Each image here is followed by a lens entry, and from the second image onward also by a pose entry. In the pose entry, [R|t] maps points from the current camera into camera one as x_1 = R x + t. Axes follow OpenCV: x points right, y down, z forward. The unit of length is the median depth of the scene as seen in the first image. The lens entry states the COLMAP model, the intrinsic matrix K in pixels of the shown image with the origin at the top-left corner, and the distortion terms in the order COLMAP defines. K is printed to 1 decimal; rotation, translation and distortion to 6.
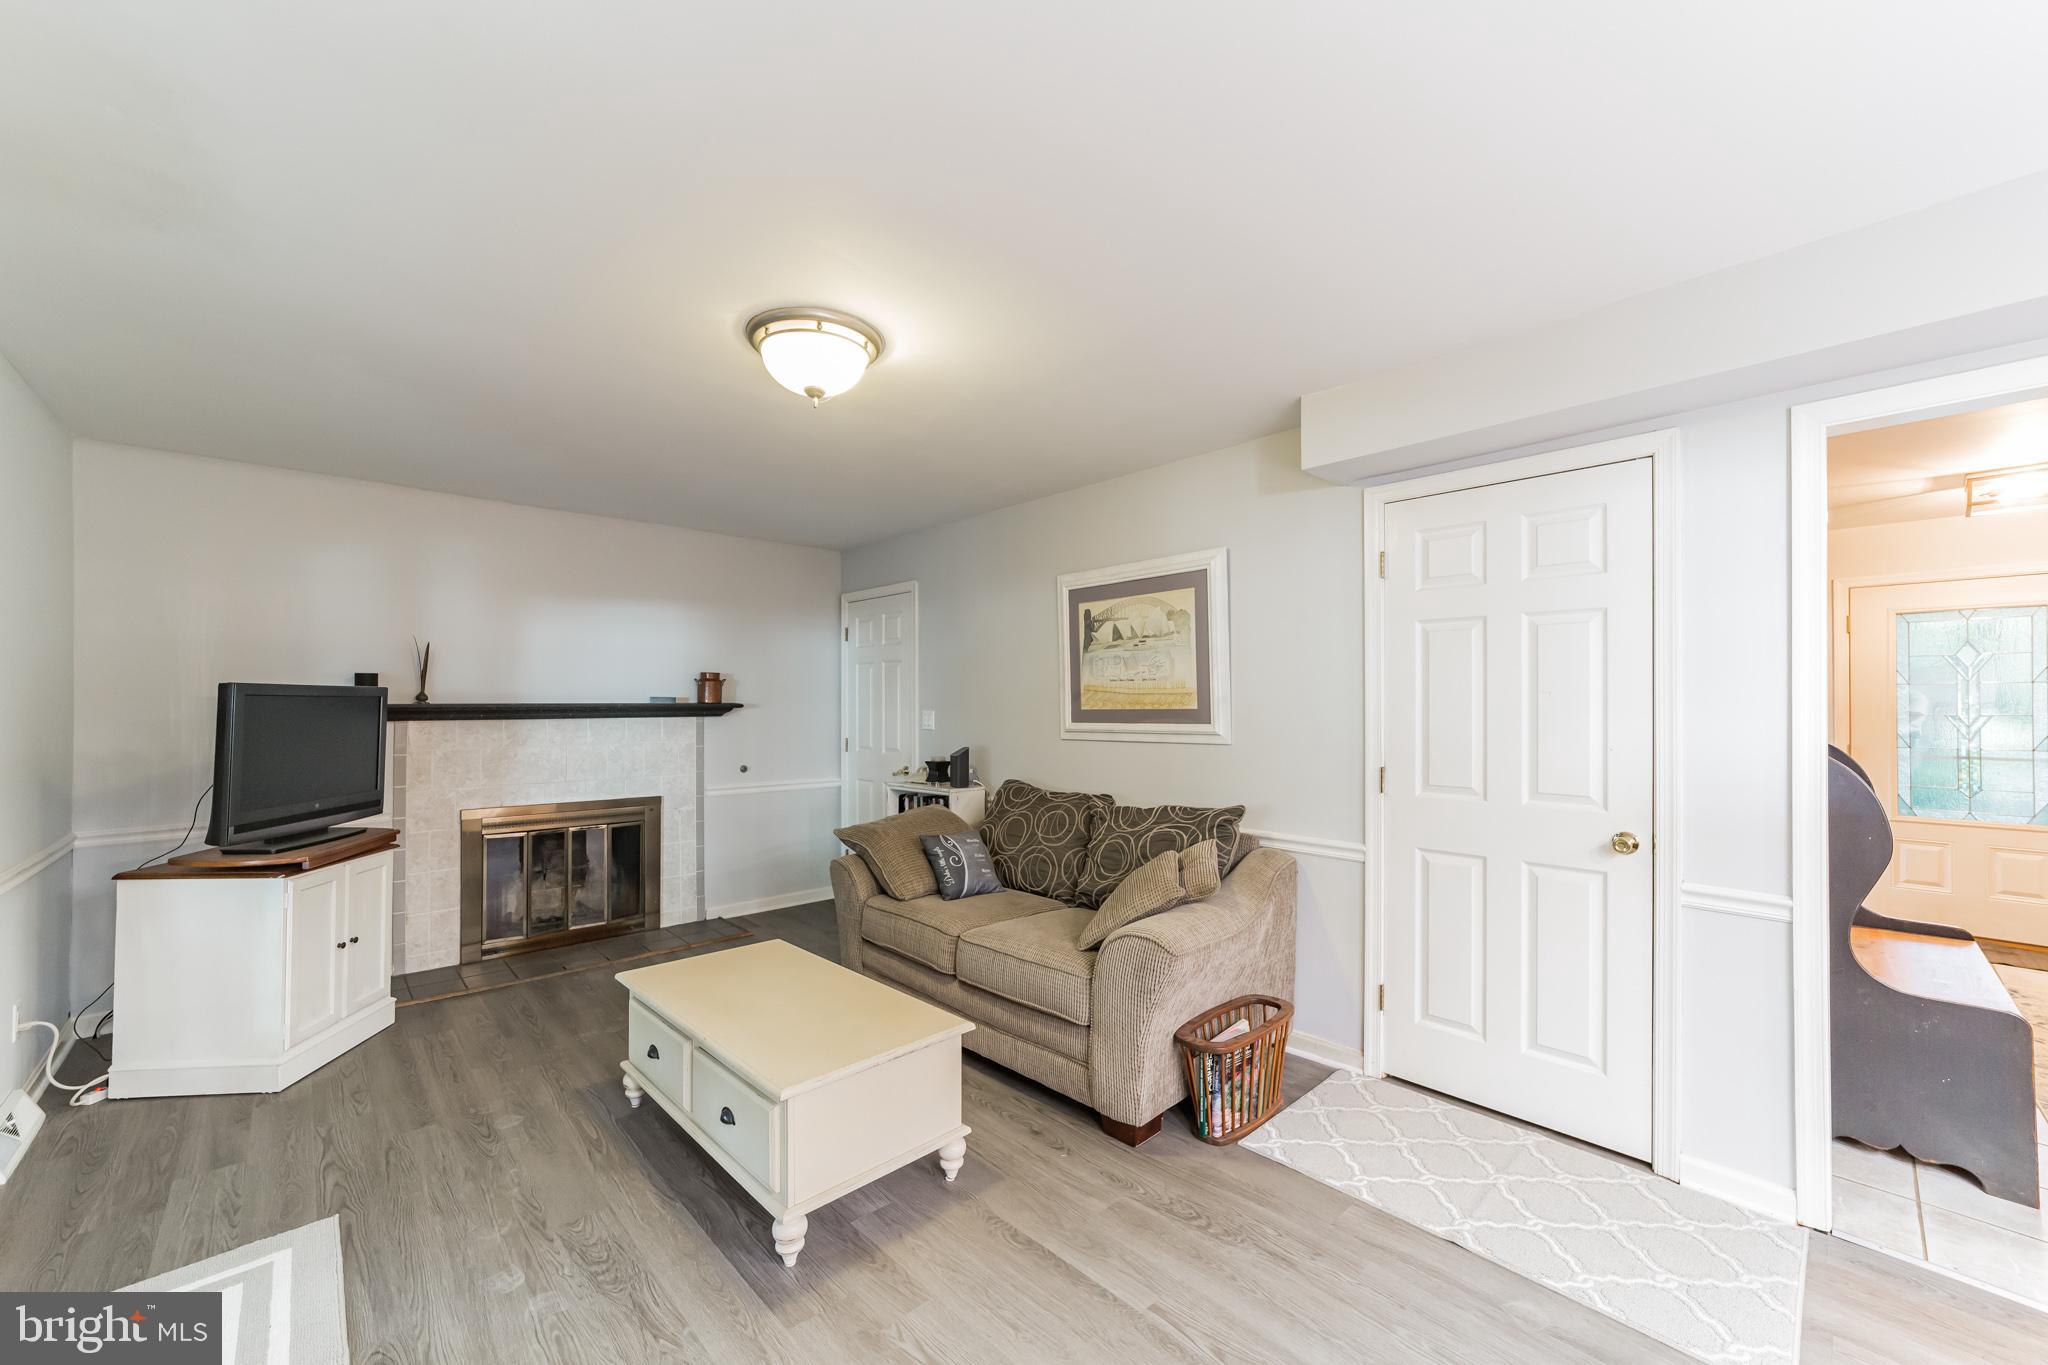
lens RADIAL K [[776.0, 0, 1016.8], [0, 776.0, 701.5], [0, 0, 1]] dist [-0.001119, 0.000247]
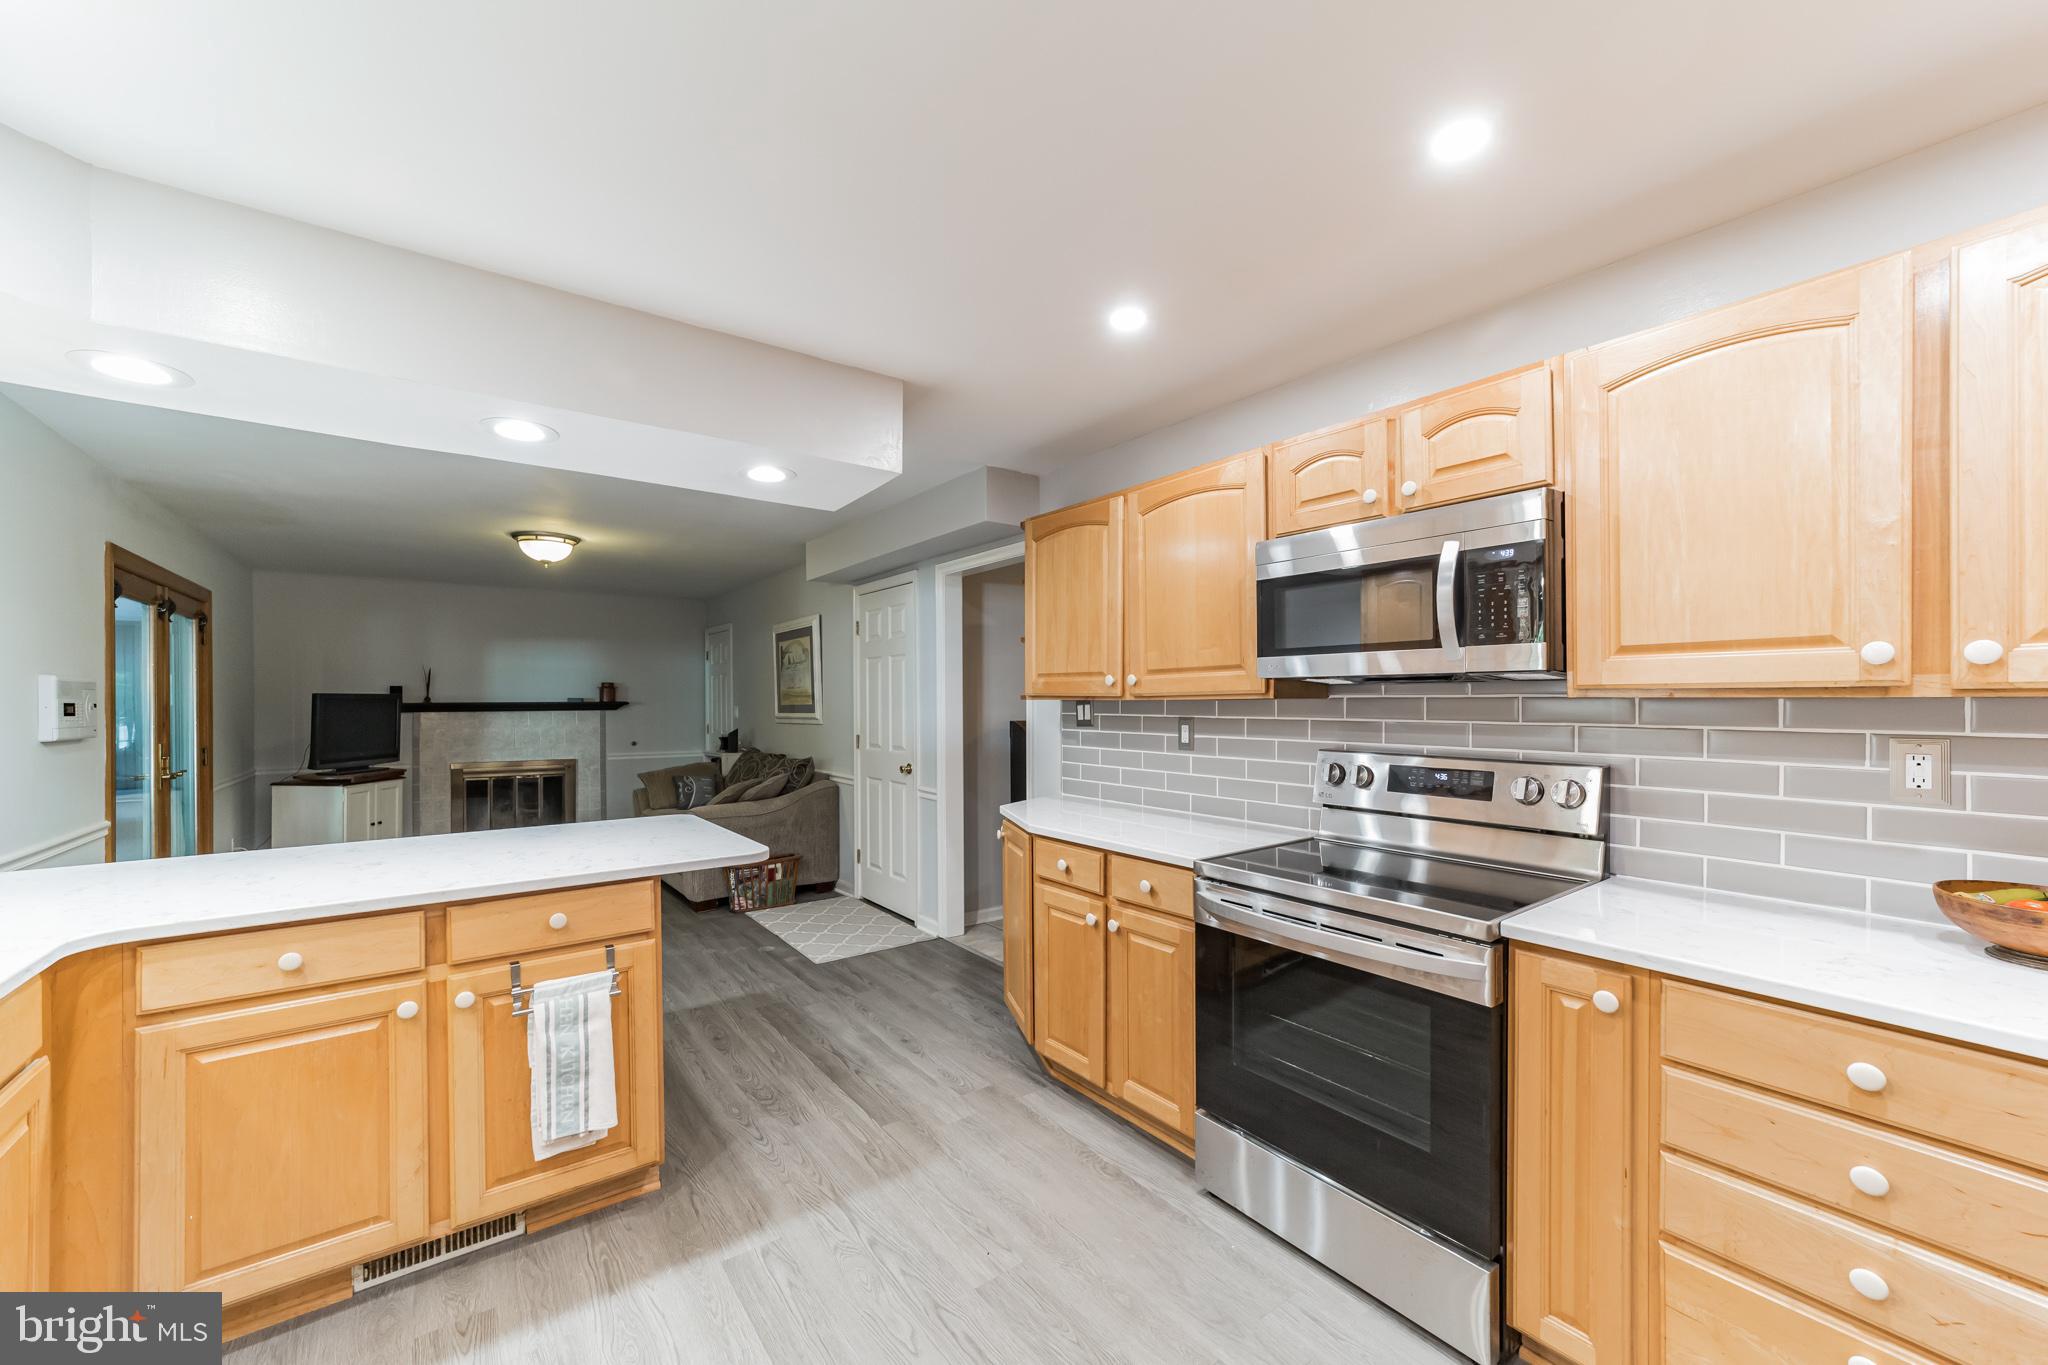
lens RADIAL K [[776.0, 0, 1016.8], [0, 776.0, 701.5], [0, 0, 1]] dist [-0.001119, 0.000247]
pose [[0.993076, -0.003385, -0.117426, 0.843349], [0.003990, 0.999980, 0.004916, -0.003521], [0.117407, -0.005351, 0.993069, -0.655141]]
